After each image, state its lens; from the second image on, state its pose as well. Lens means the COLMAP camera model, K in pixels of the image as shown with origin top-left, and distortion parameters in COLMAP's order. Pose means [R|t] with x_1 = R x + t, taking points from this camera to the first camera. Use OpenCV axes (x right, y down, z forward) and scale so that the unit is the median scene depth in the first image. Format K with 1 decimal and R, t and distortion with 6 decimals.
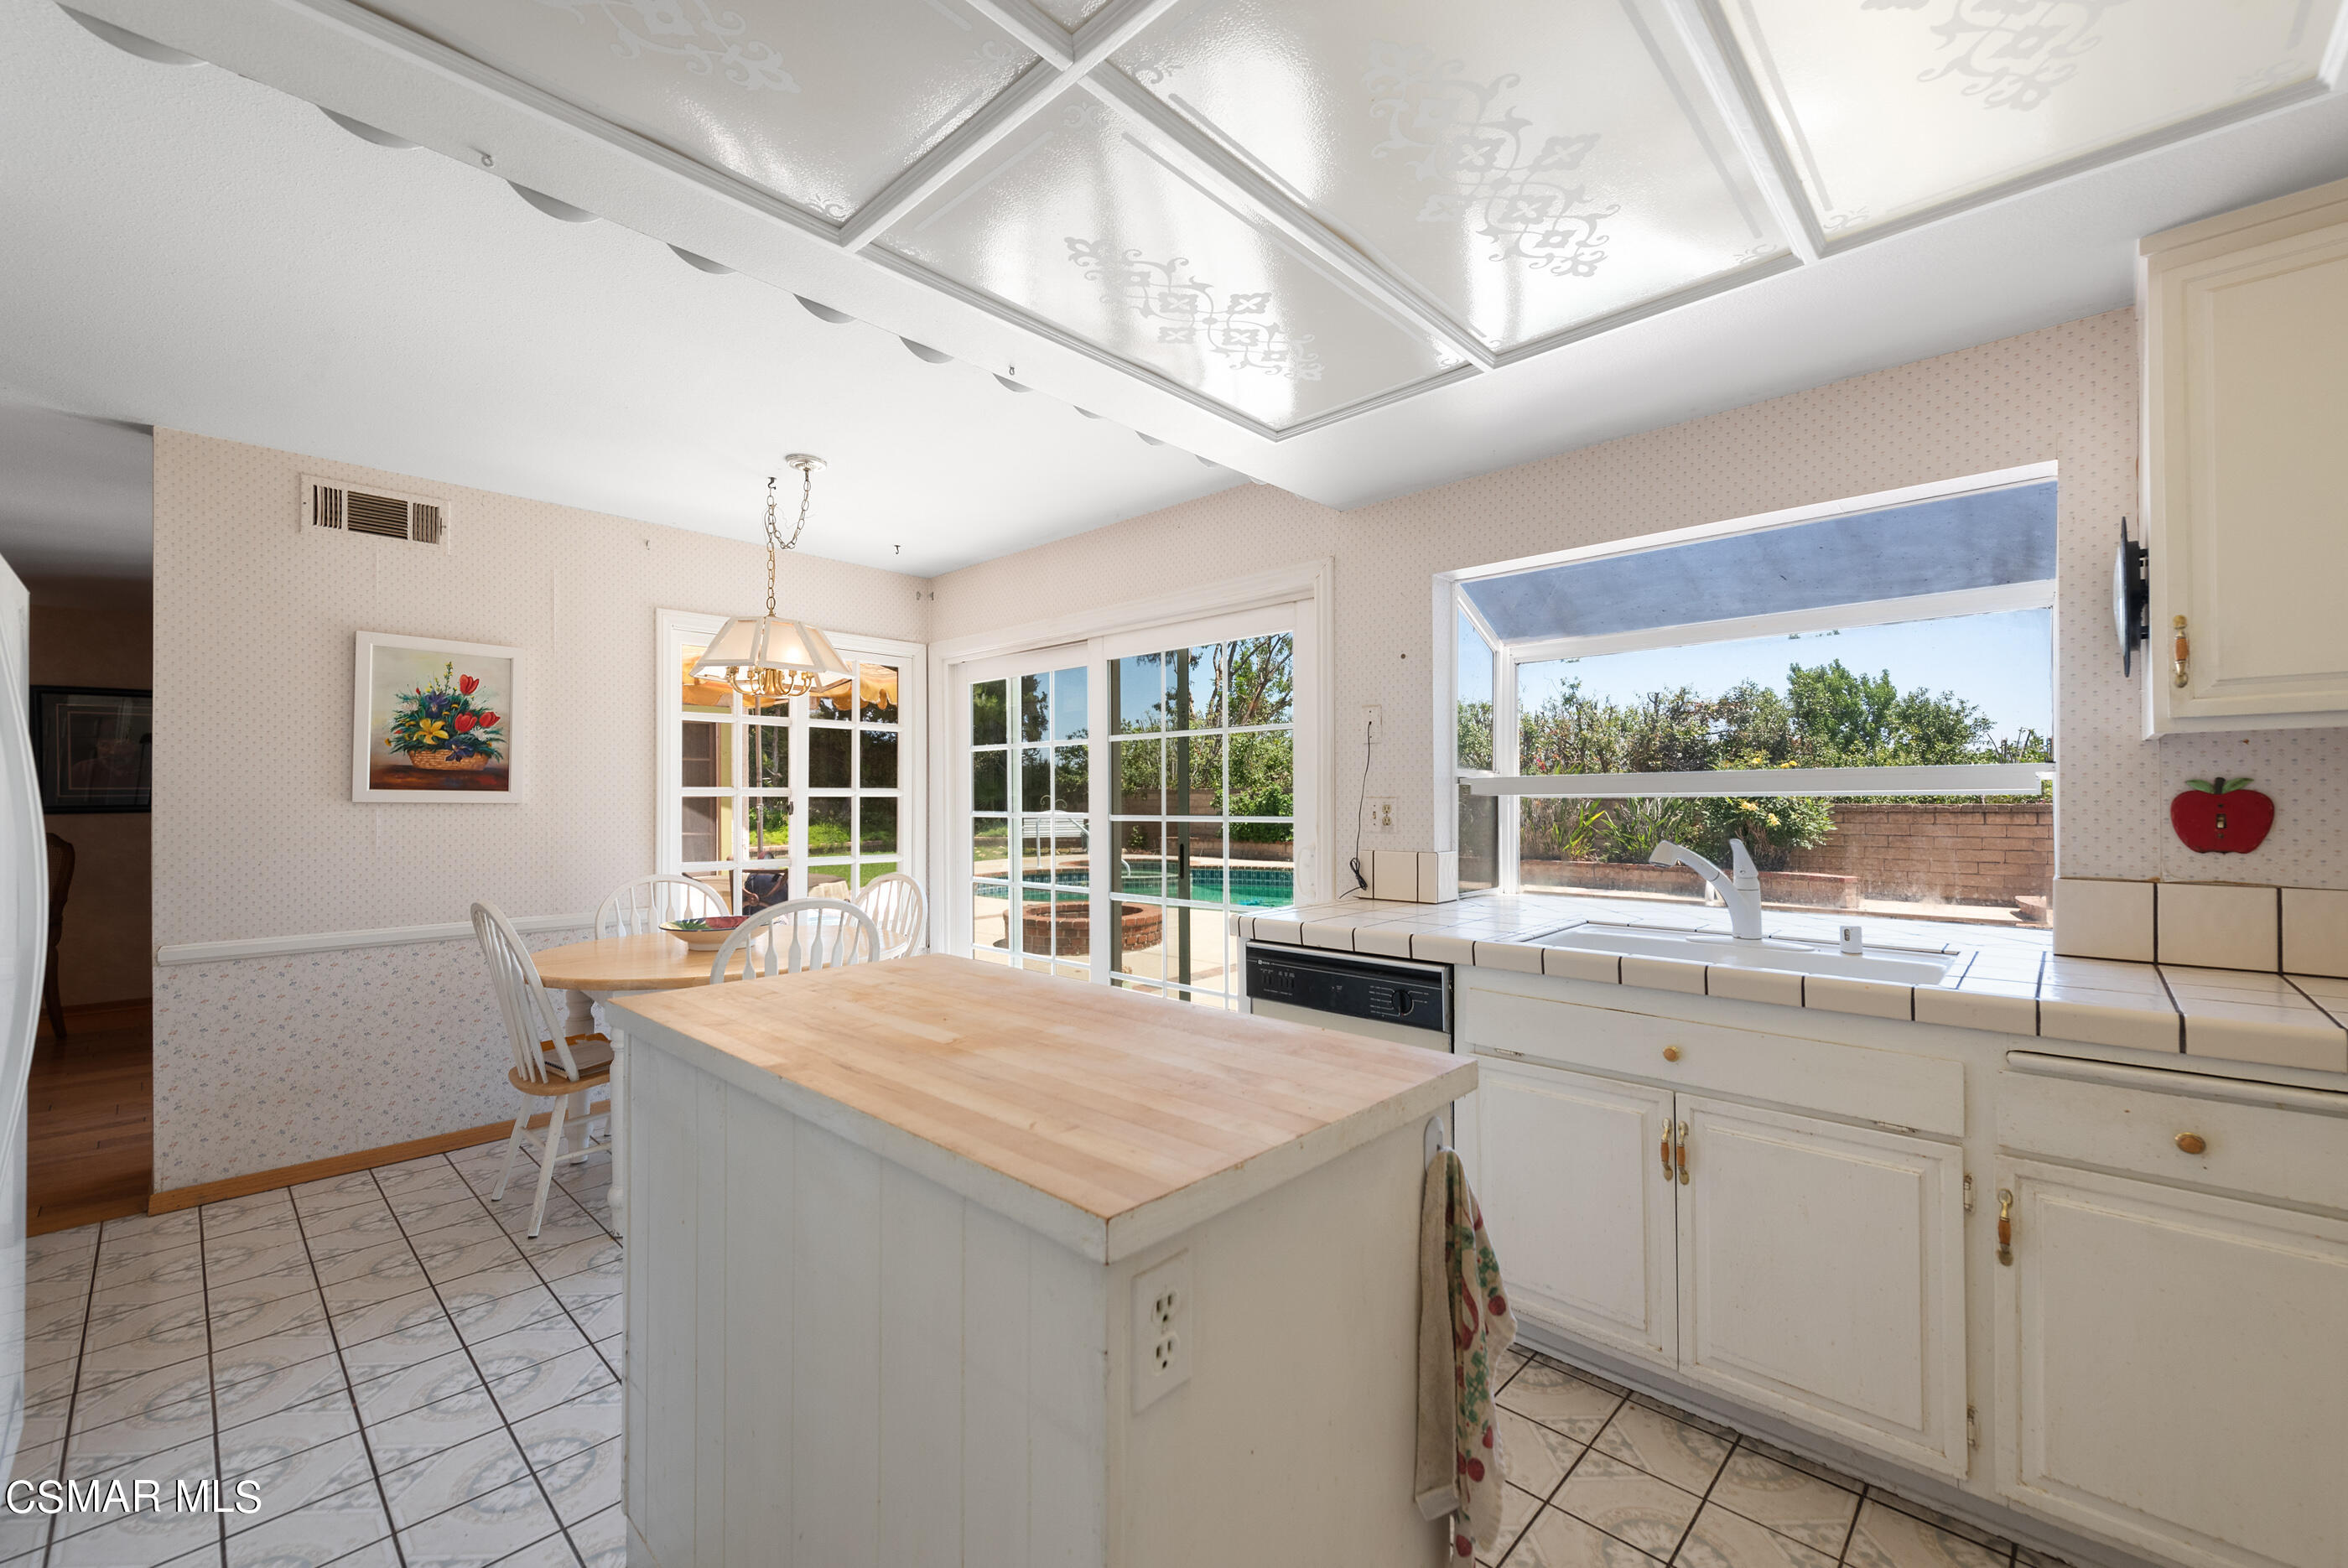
lens RADIAL K [[940.8, 0, 1164.6], [0, 940.8, 789.7], [0, 0, 1]] dist [0.010920, -0.002229]
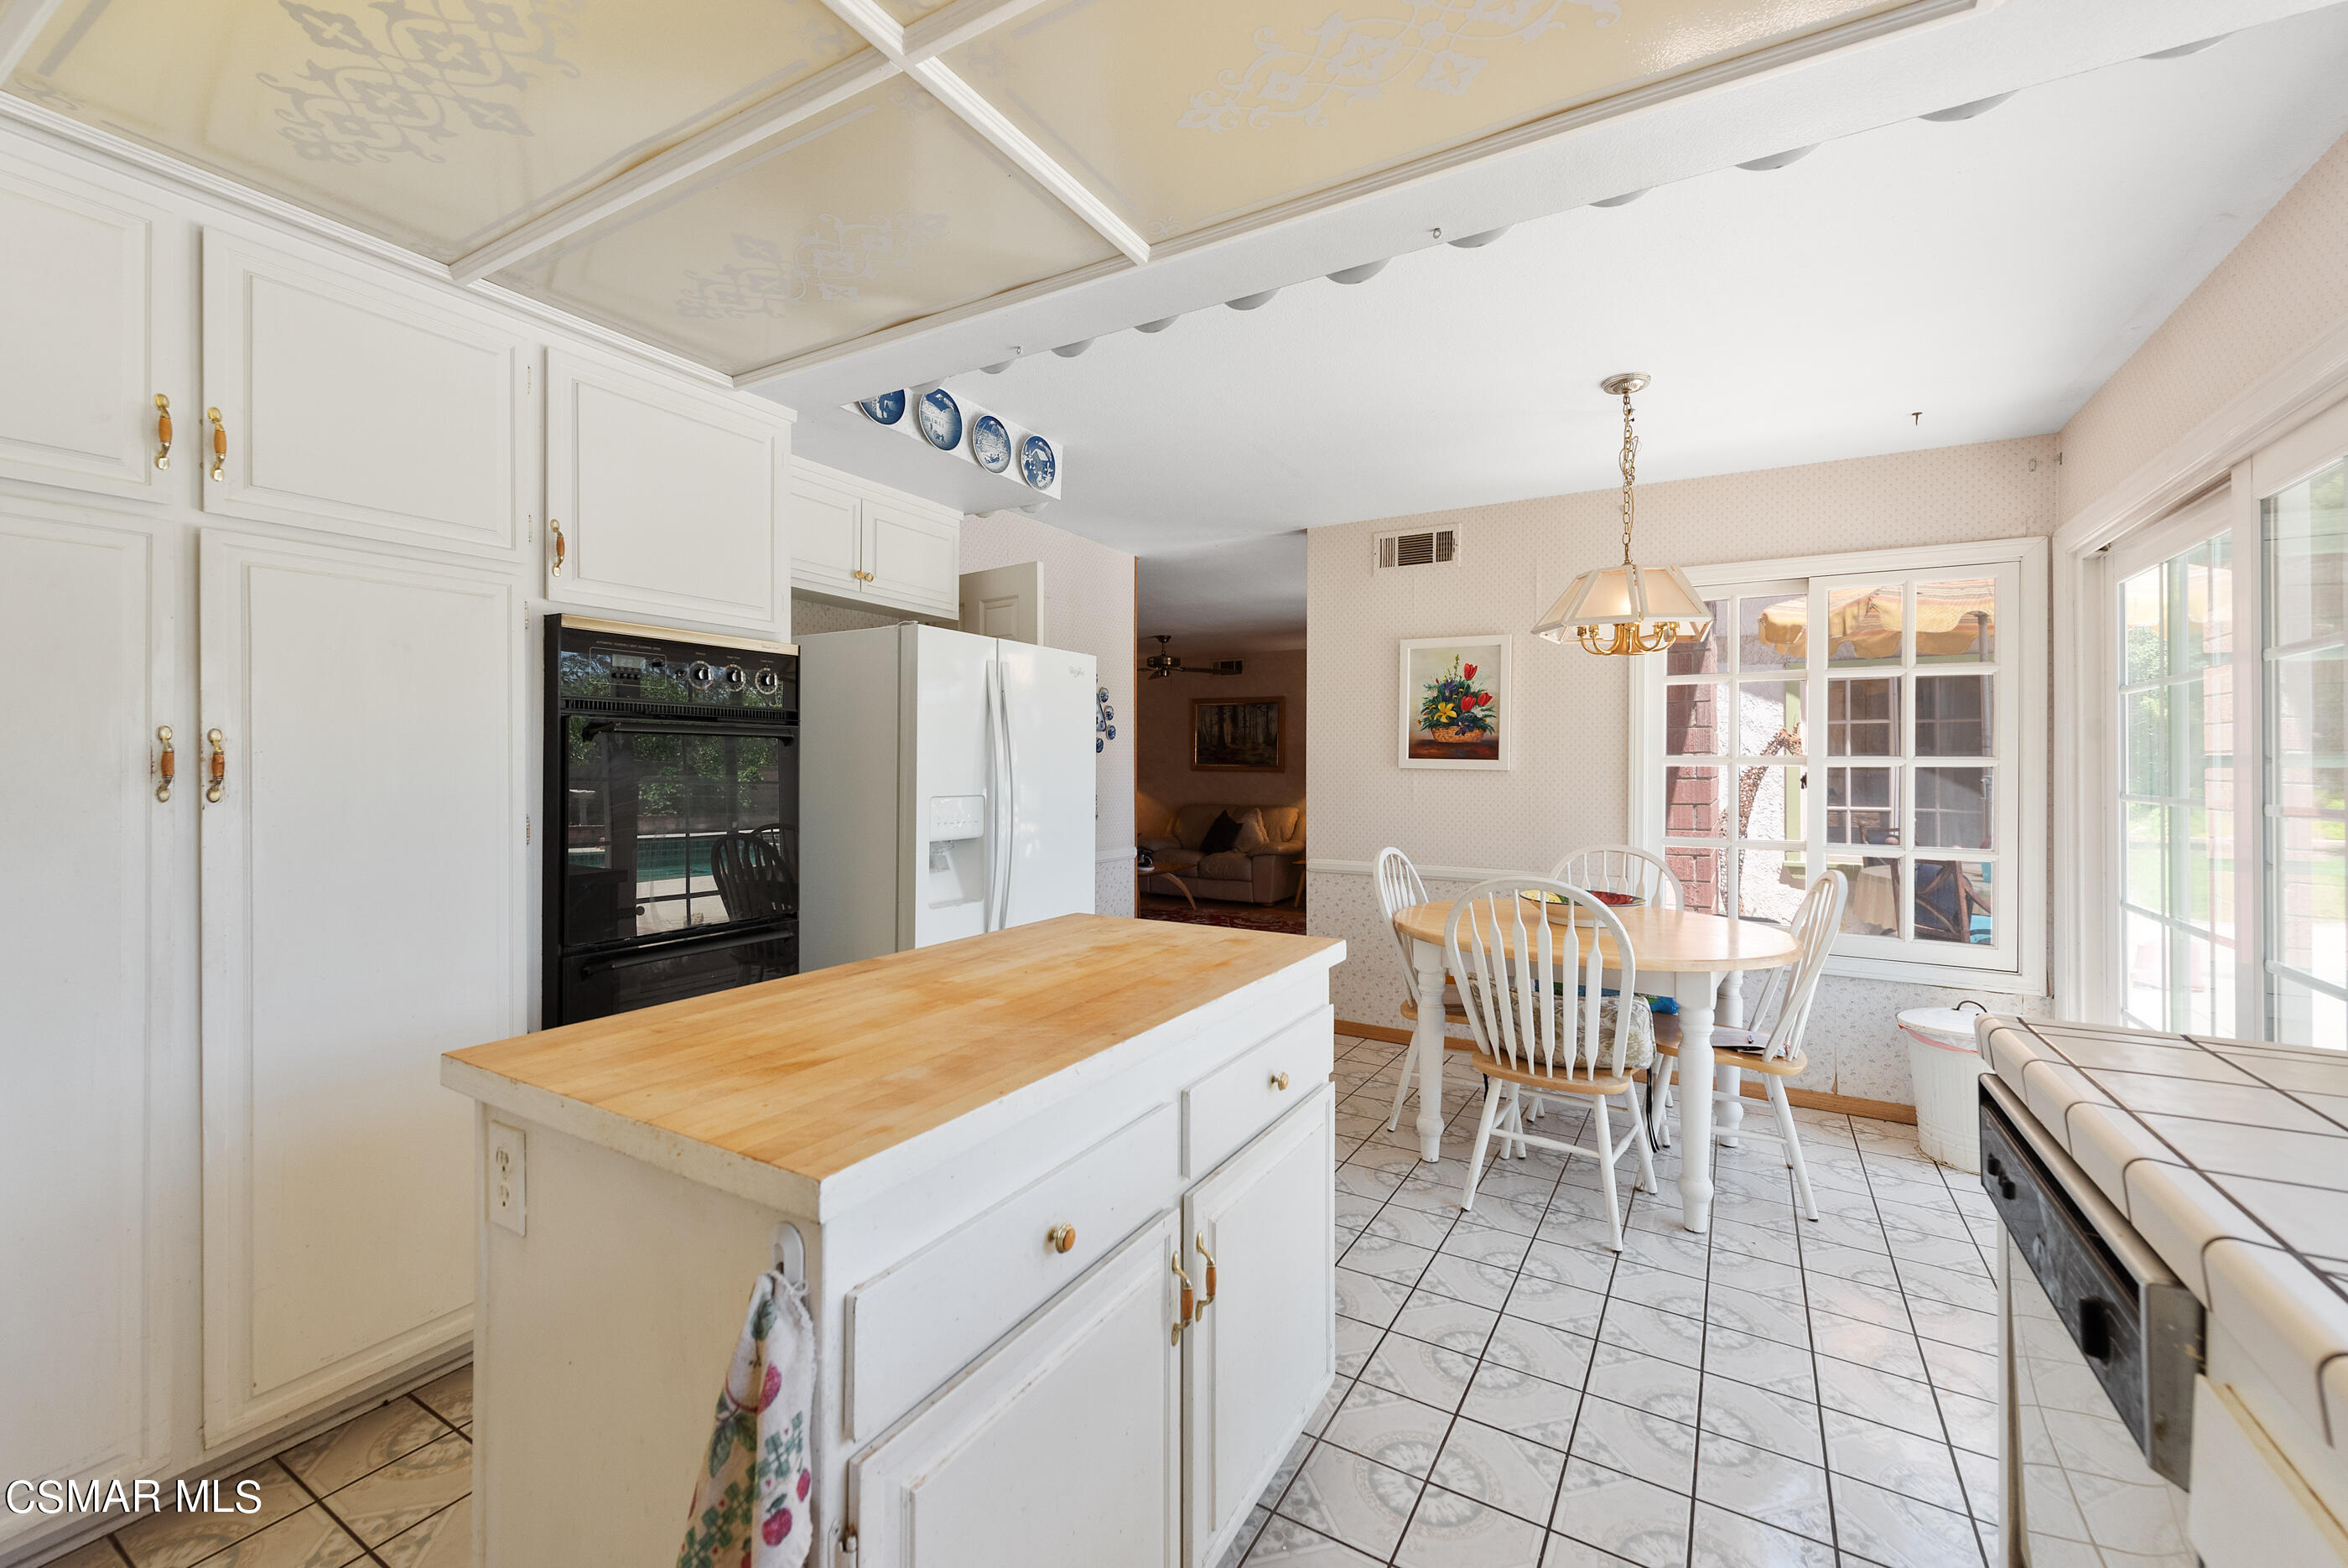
lens RADIAL K [[940.8, 0, 1188.1], [0, 940.8, 753.6], [0, 0, 1]] dist [0.010920, -0.002229]
pose [[0.226866, -0.006441, -0.973905, 0.359235], [-0.000733, 0.999977, -0.006785, 0.001891], [0.973926, 0.002253, 0.226856, 0.394271]]
